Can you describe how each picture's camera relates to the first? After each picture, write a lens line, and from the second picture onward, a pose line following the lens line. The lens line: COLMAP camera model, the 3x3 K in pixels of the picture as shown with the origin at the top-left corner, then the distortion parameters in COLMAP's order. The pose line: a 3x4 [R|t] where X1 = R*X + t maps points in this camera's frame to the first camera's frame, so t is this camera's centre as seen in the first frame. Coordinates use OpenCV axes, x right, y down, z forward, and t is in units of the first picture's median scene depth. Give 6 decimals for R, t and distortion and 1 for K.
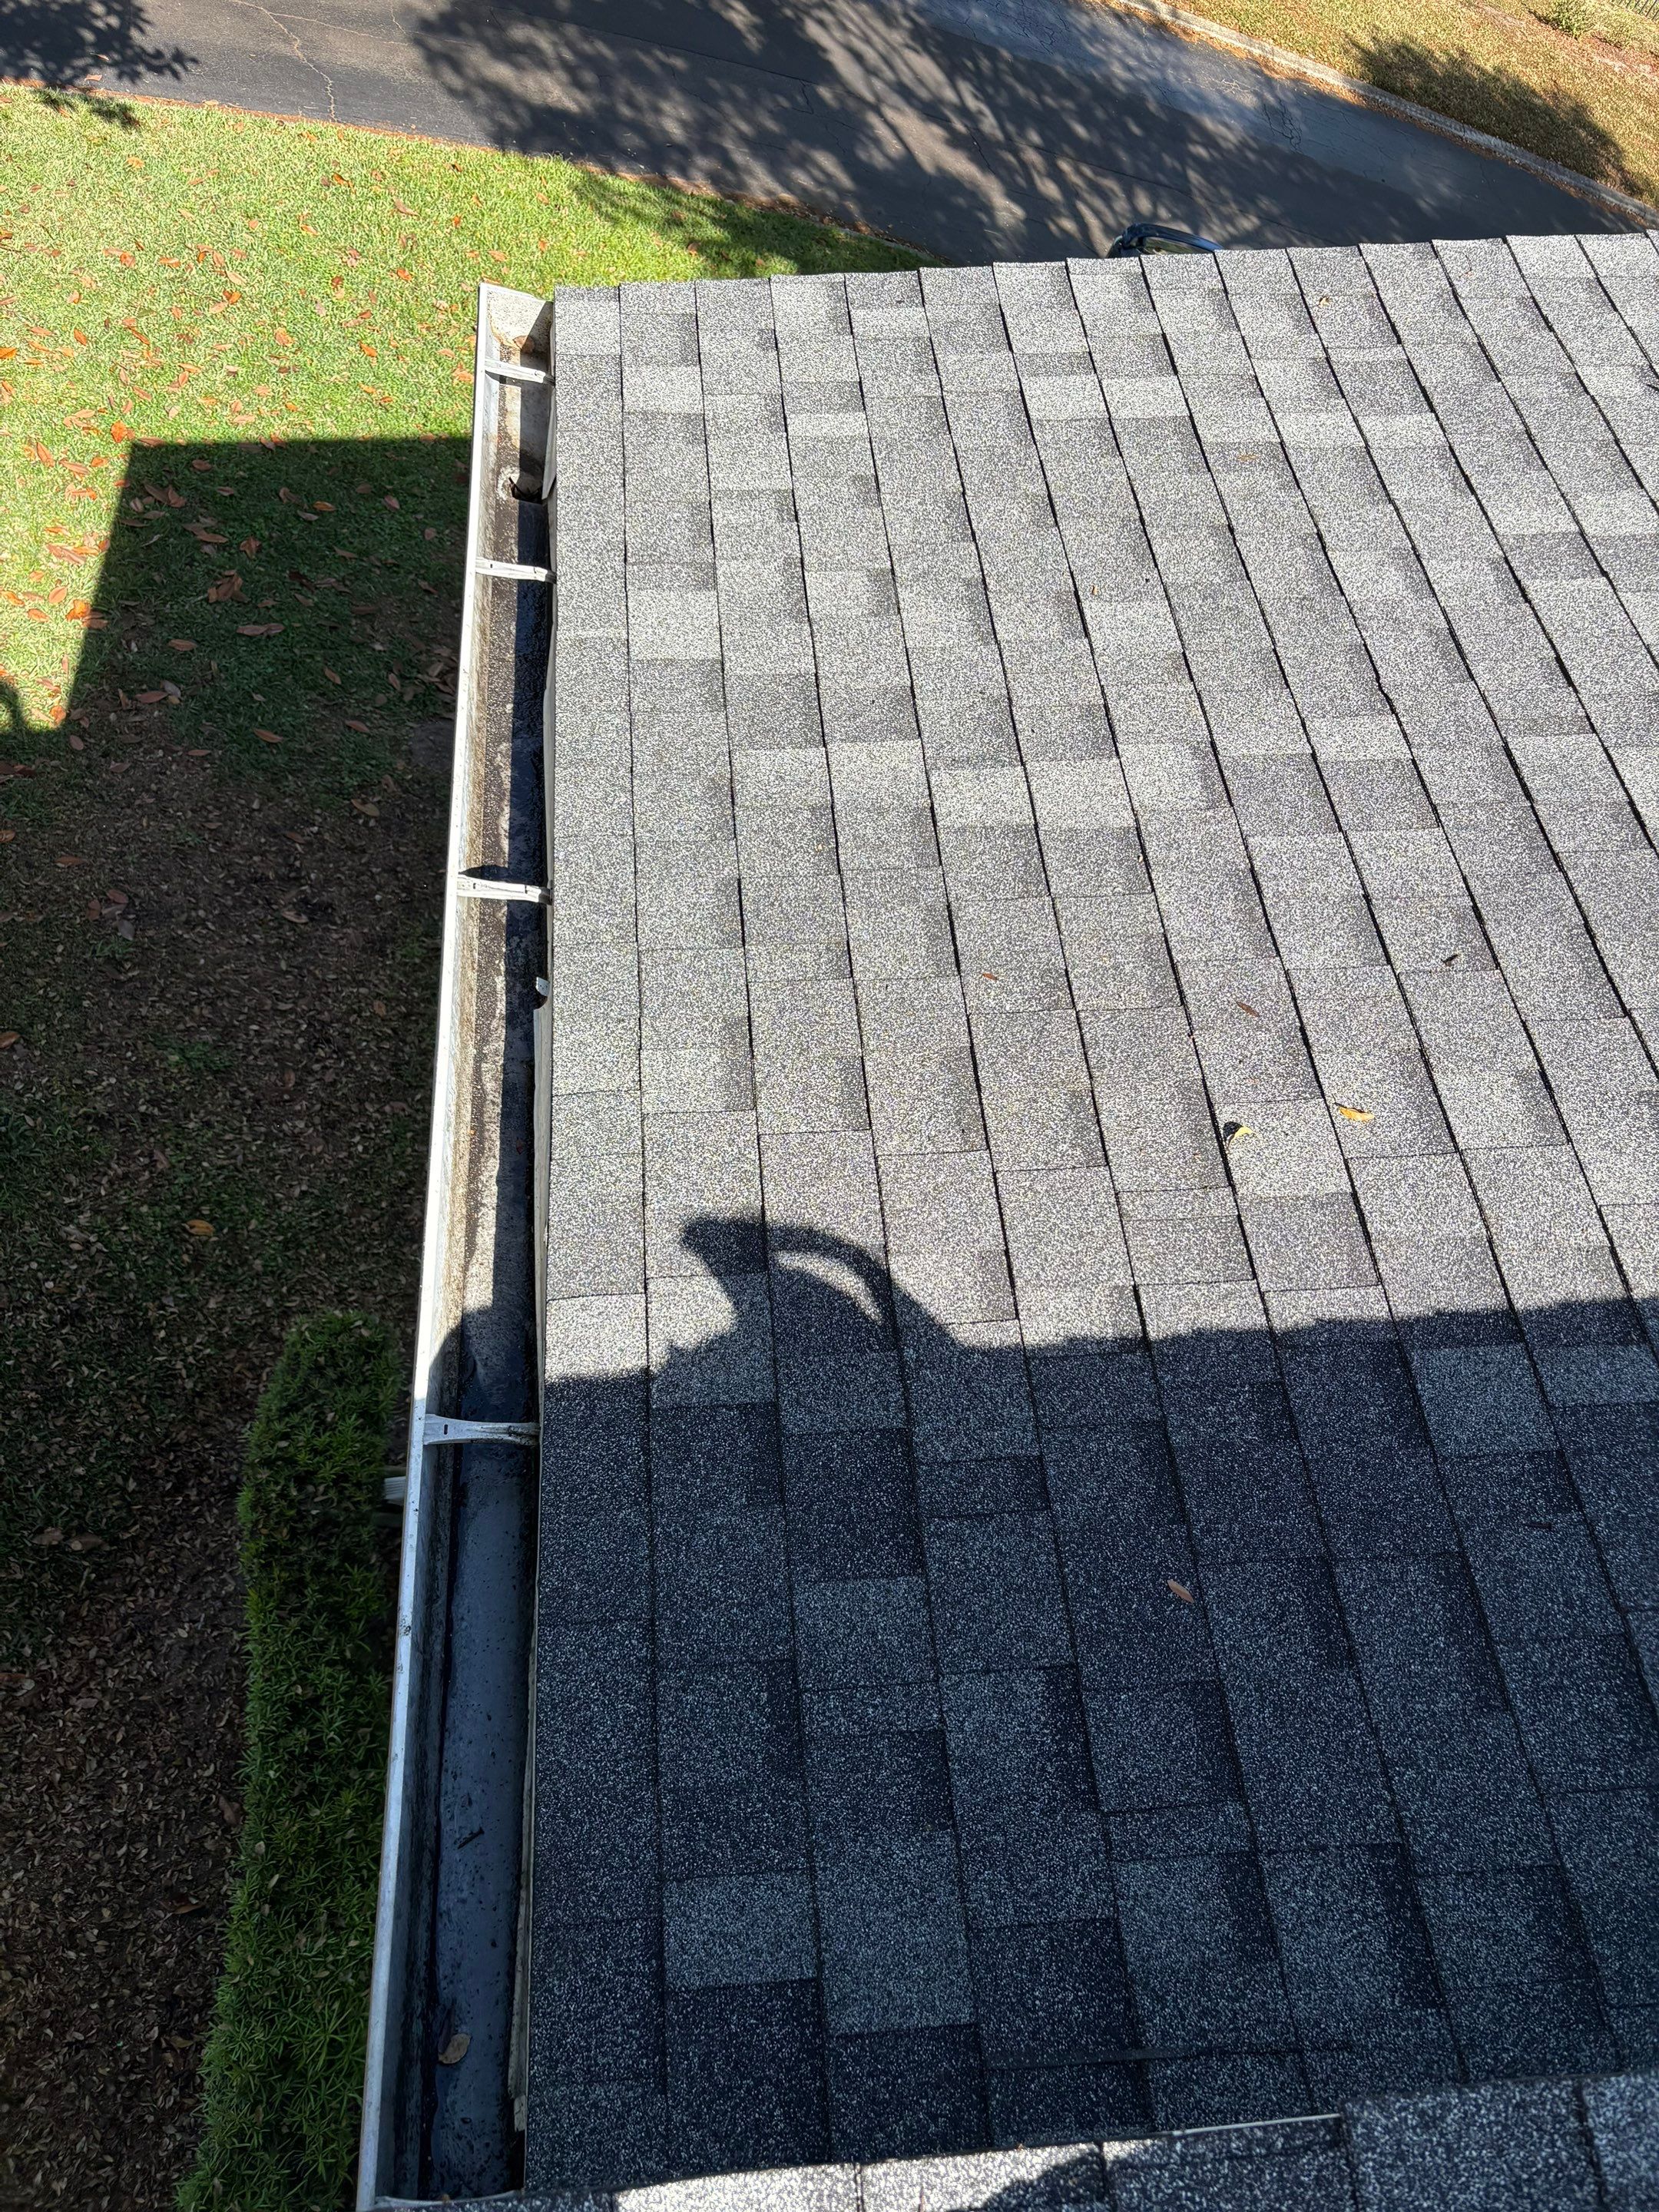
lens RADIAL K [[1768.6, 0, 829.5], [0, 1768.6, 1162.2], [0, 0, 1]] dist [0.022708, -0.001779]
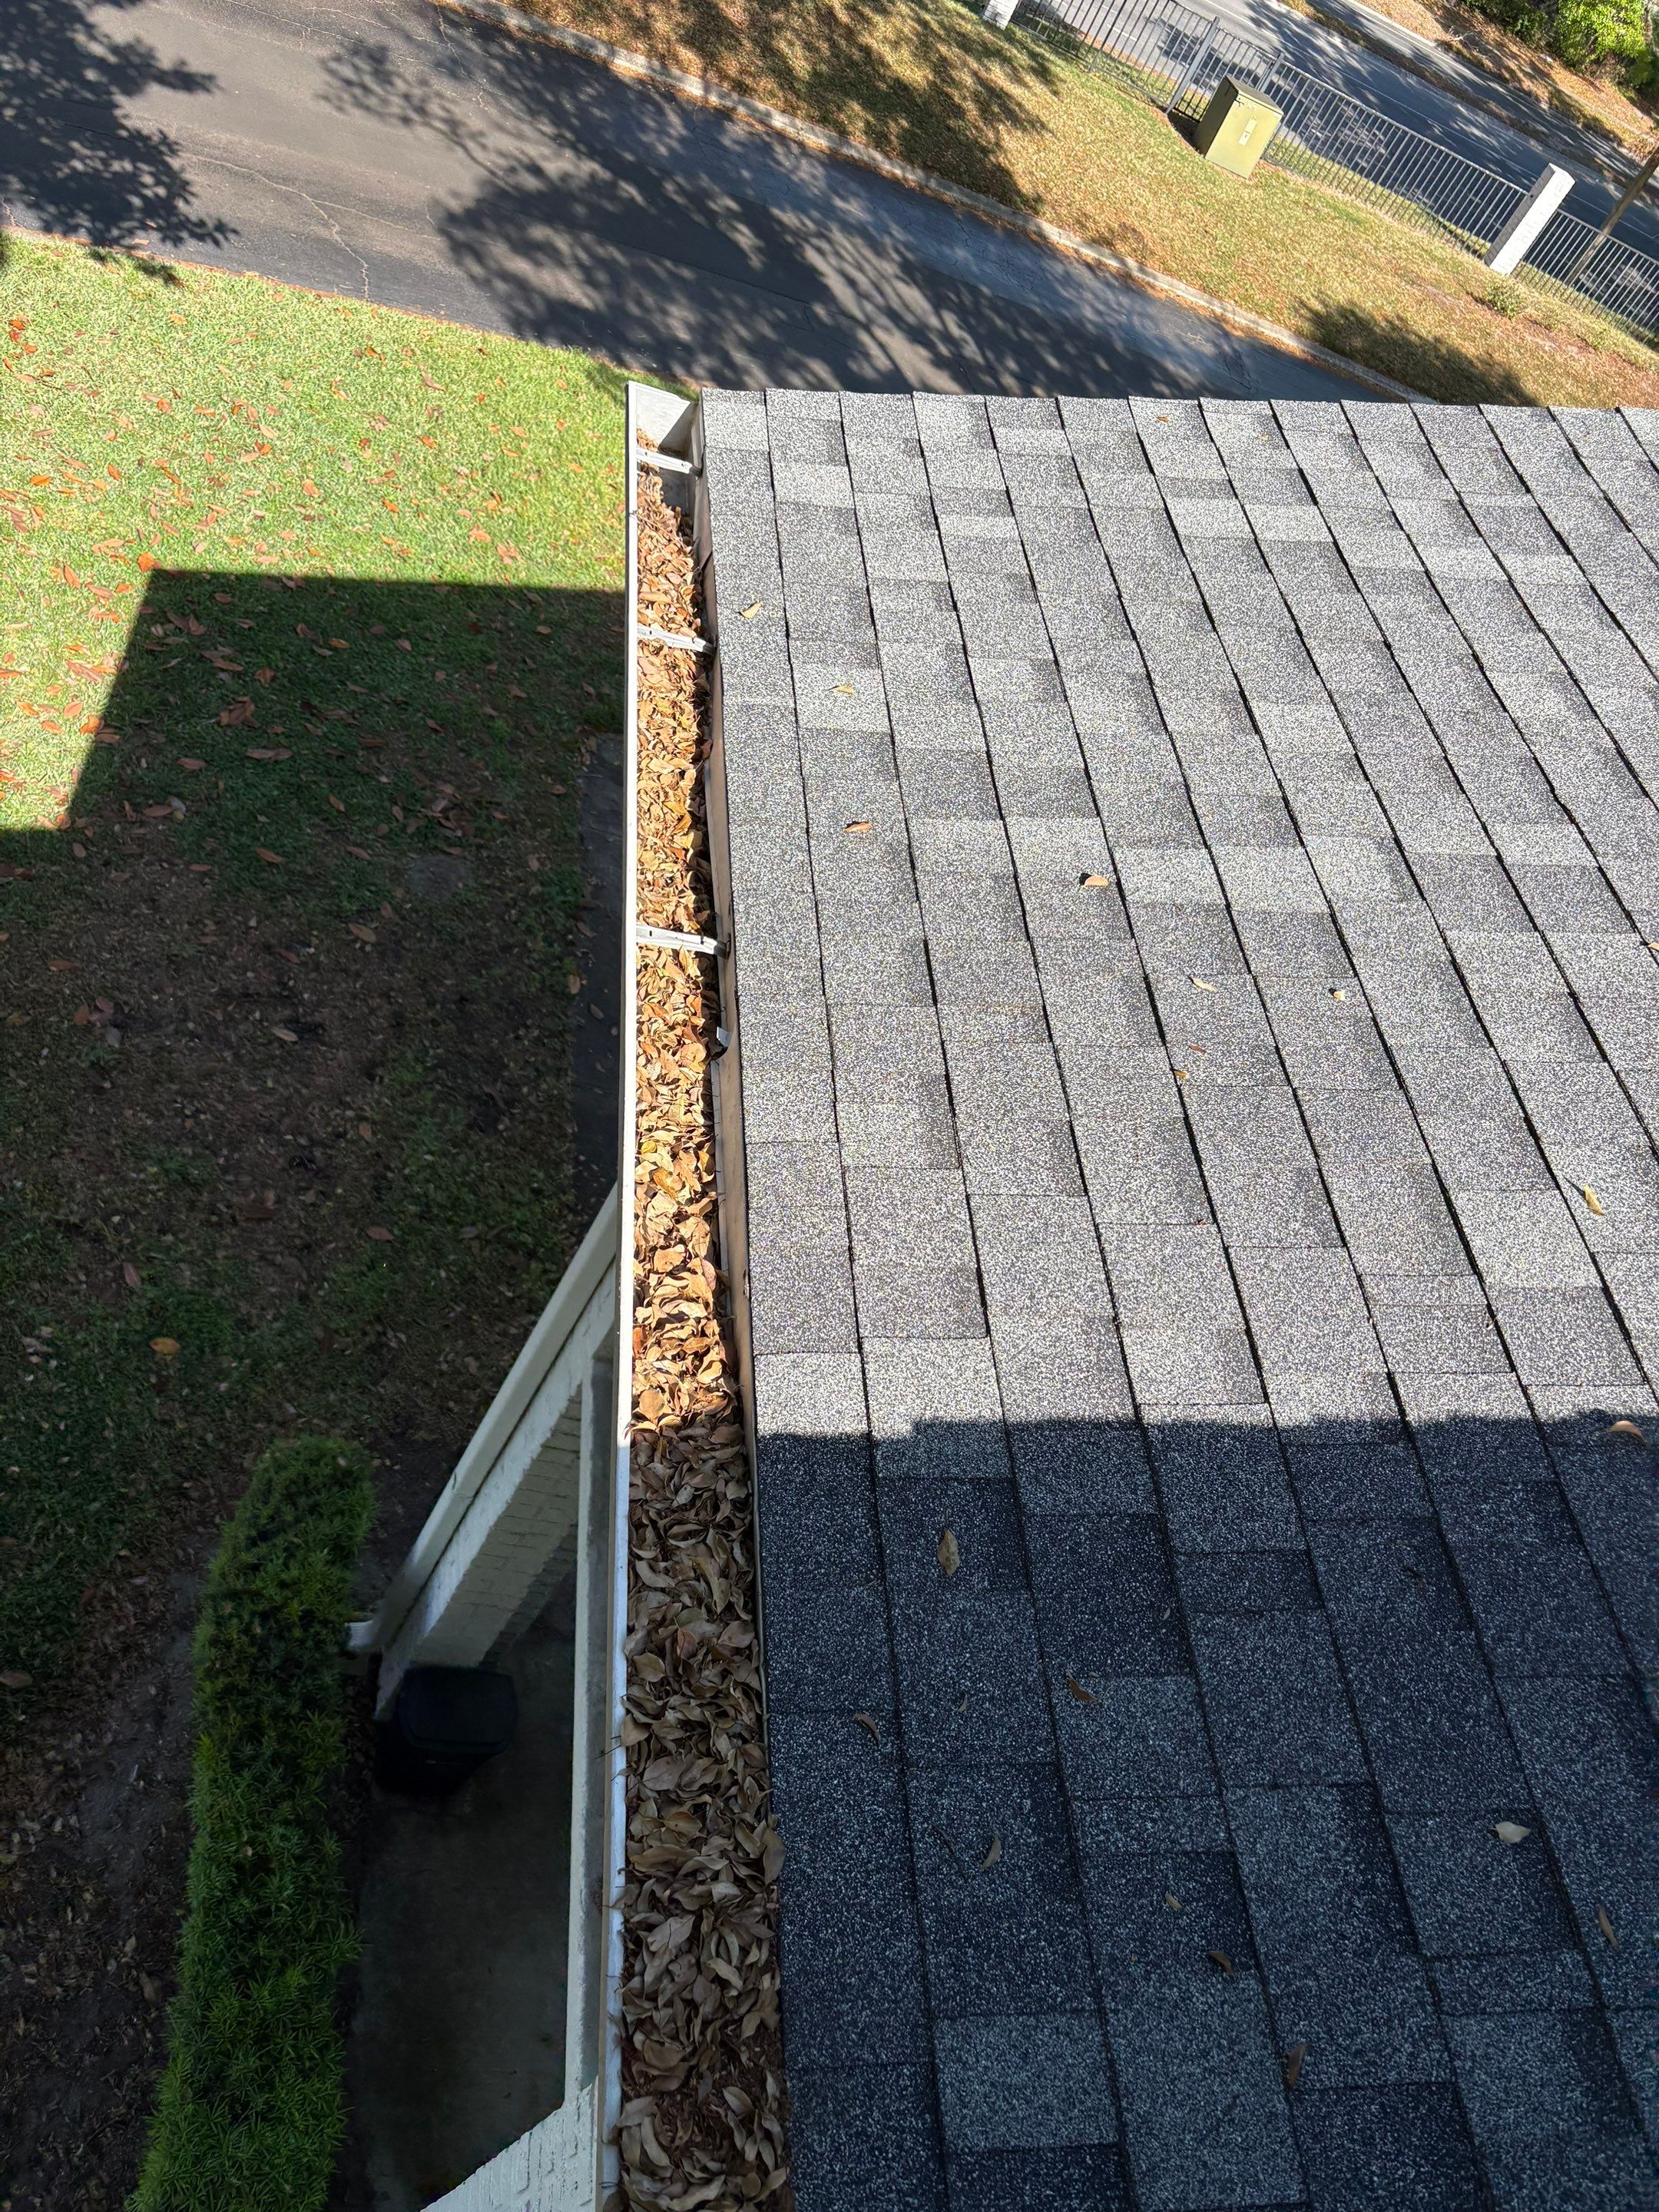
lens RADIAL K [[1767.1, 0, 835.2], [0, 1767.1, 1110.6], [0, 0, 1]] dist [0.060117, -0.064597]
pose [[0.997838, 0.053227, 0.038548, -0.124118], [-0.047931, 0.990713, -0.127245, 0.052341], [-0.044962, 0.125122, 0.991122, 0.058482]]
